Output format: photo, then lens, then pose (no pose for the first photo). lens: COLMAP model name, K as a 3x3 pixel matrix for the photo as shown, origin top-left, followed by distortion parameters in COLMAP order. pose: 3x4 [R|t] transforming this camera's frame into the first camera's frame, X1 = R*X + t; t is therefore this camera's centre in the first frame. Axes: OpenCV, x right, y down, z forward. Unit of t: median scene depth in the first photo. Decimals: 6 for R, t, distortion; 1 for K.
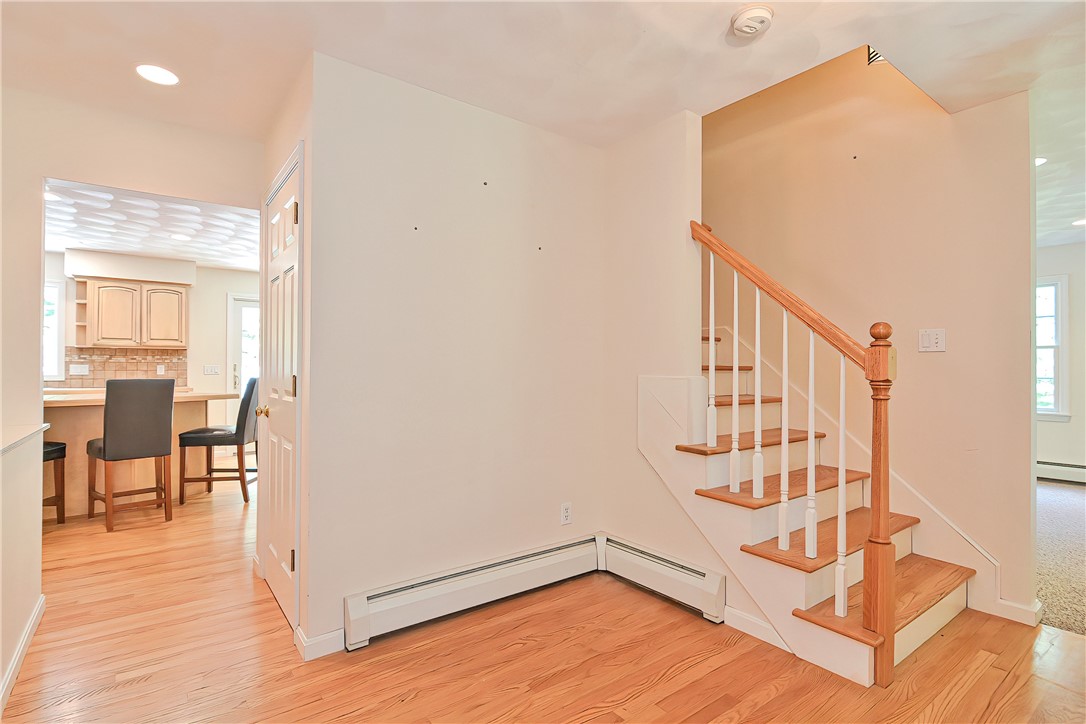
lens RADIAL K [[527.2, 0, 539.8], [0, 527.2, 364.3], [0, 0, 1]] dist [0.002583, -0.011048]
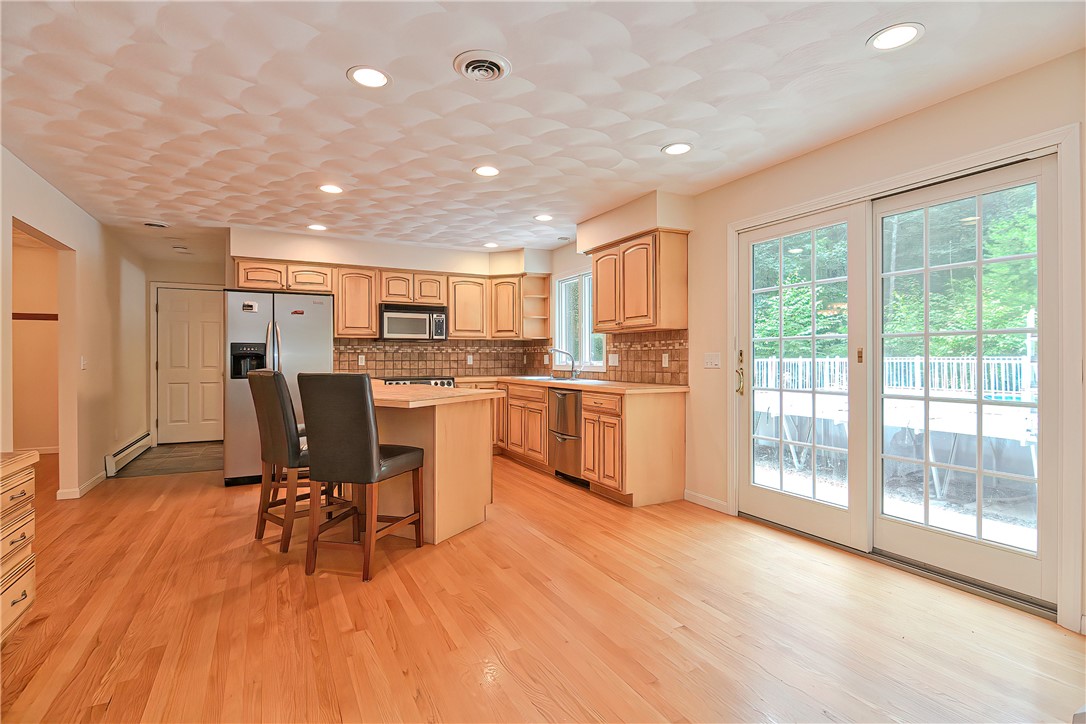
lens RADIAL K [[527.2, 0, 545.4], [0, 527.2, 356.5], [0, 0, 1]] dist [0.002583, -0.011048]
pose [[-0.165681, -0.003866, -0.986172, 0.002383], [0.009997, 0.999934, -0.005600, 0.008421], [0.986129, -0.010787, -0.165631, 1.026900]]
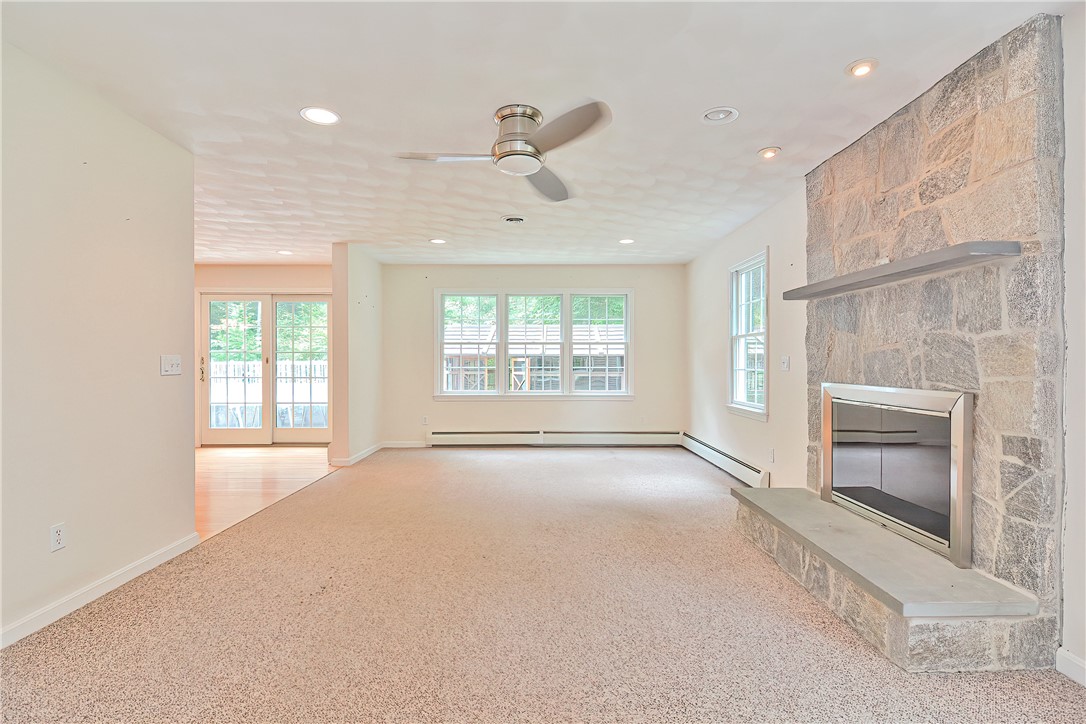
lens RADIAL K [[527.2, 0, 549.2], [0, 527.2, 366.5], [0, 0, 1]] dist [0.002583, -0.011048]
pose [[0.801082, 0.003107, -0.598546, 0.677075], [0.009578, 0.999792, 0.018009, 0.006399], [0.598478, -0.020160, 0.800886, 0.668250]]
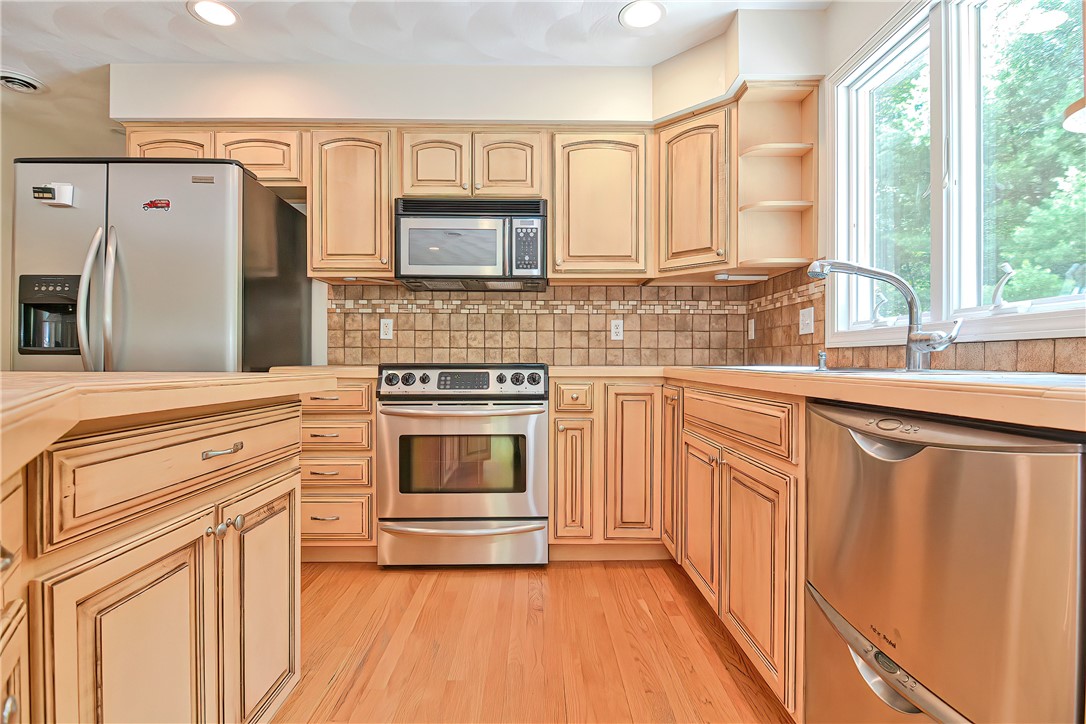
lens RADIAL K [[527.2, 0, 543.6], [0, 527.2, 363.8], [0, 0, 1]] dist [0.002583, -0.011048]
pose [[-0.593642, 0.001036, -0.804728, -0.627428], [0.002979, 0.999995, -0.000910, 0.040423], [0.804723, -0.002938, -0.593643, 0.926623]]
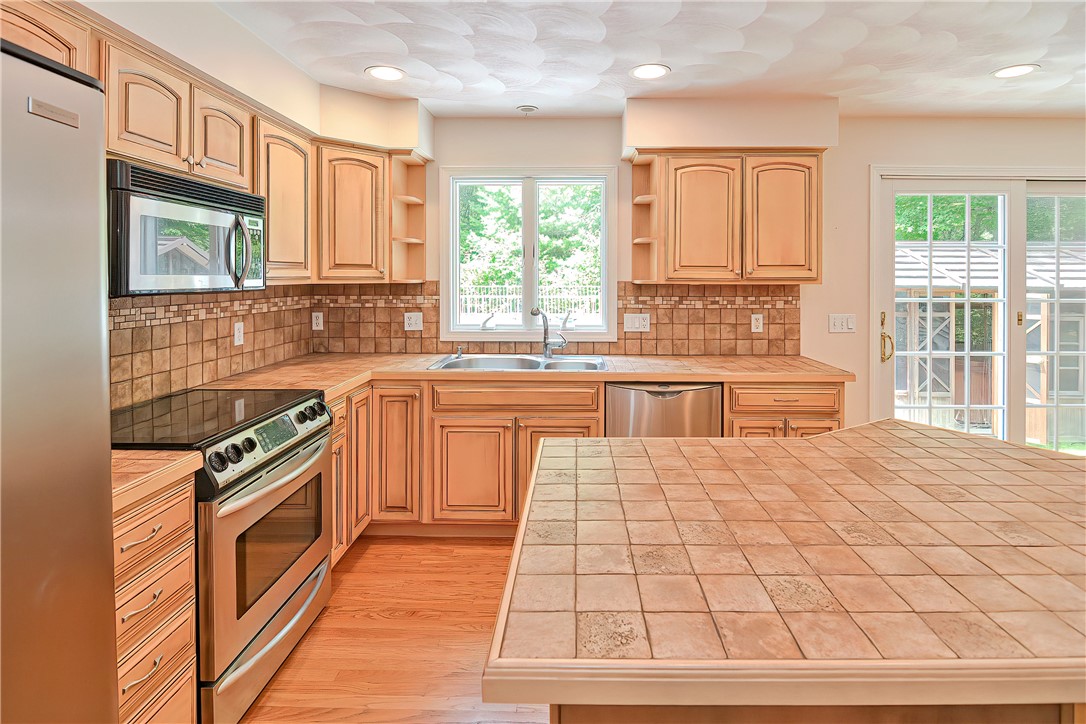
lens RADIAL K [[527.2, 0, 556.9], [0, 527.2, 281.7], [0, 0, 1]] dist [0.002583, -0.011048]
pose [[0.778699, 0.003486, -0.627388, -0.586378], [0.005431, 0.999910, 0.012297, -0.040673], [0.627375, -0.012983, 0.778609, 0.503654]]
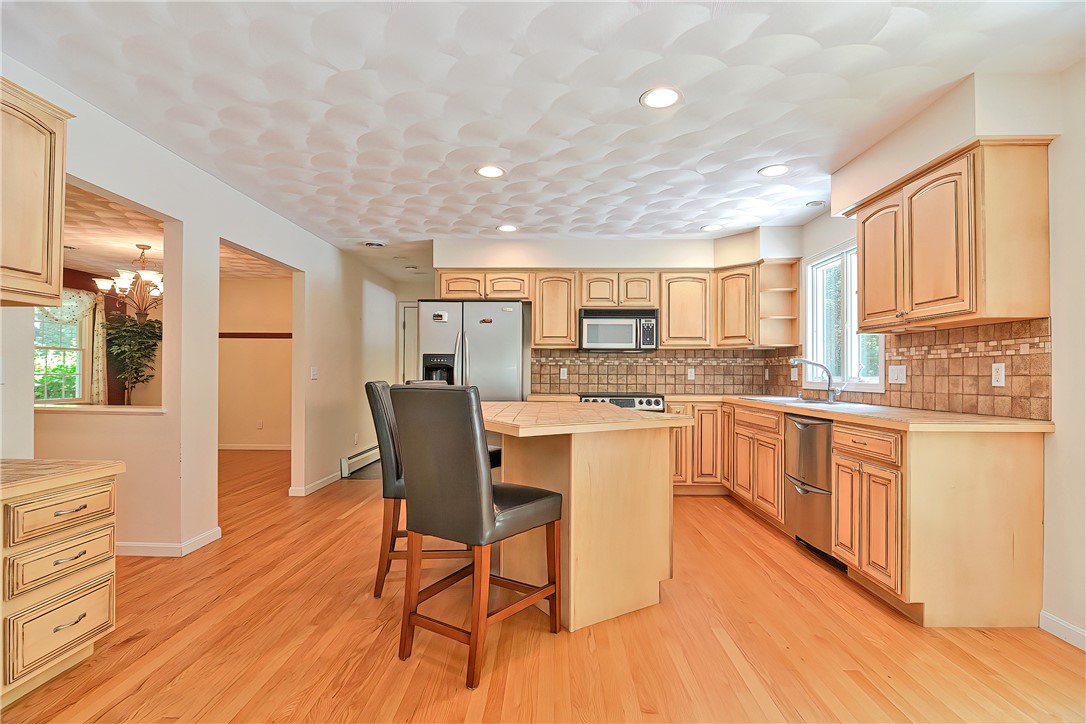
lens RADIAL K [[527.2, 0, 542.2], [0, 527.2, 368.1], [0, 0, 1]] dist [0.002583, -0.011048]
pose [[-0.617164, -0.014380, -0.786703, -0.201488], [0.000753, 0.999822, -0.018866, 0.013774], [0.786834, -0.012236, -0.617044, 1.042559]]
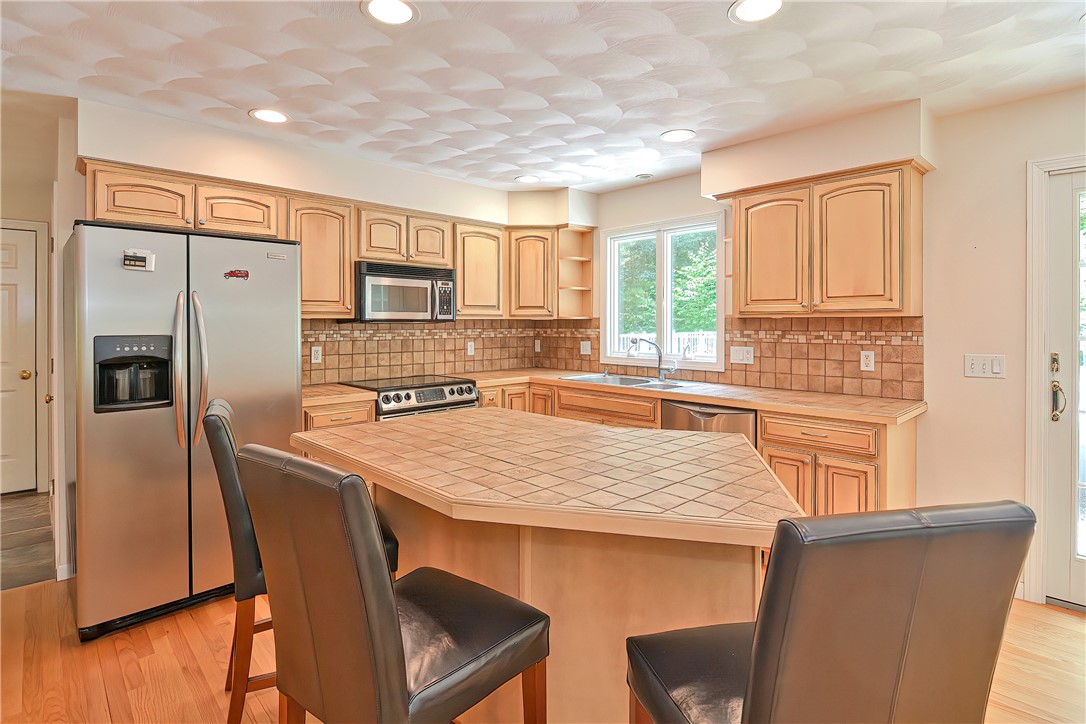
lens RADIAL K [[527.2, 0, 548.1], [0, 527.2, 327.1], [0, 0, 1]] dist [0.002583, -0.011048]
pose [[0.117519, 0.004658, -0.993060, -0.301185], [0.008592, 0.999947, 0.005707, -0.026845], [0.993033, -0.009203, 0.117473, 0.704400]]
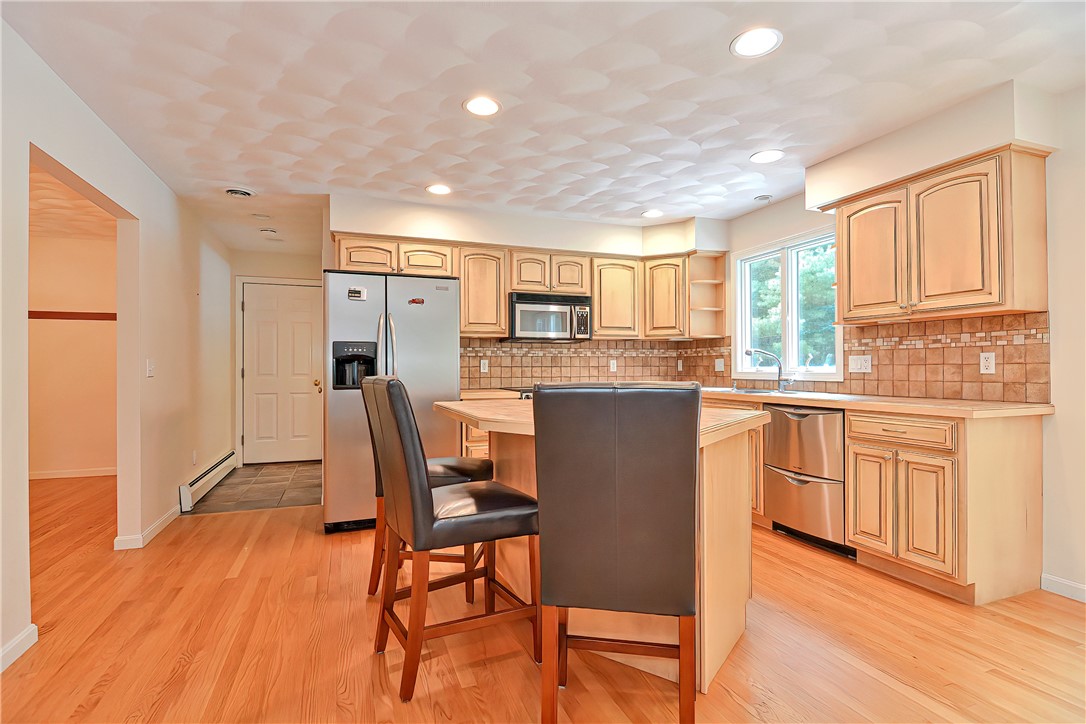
lens RADIAL K [[527.2, 0, 545.6], [0, 527.2, 362.3], [0, 0, 1]] dist [0.002583, -0.011048]
pose [[-0.281917, -0.010922, -0.959377, -0.203876], [0.011271, 0.999829, -0.014695, 0.013213], [0.959373, -0.014956, -0.281745, 0.821868]]
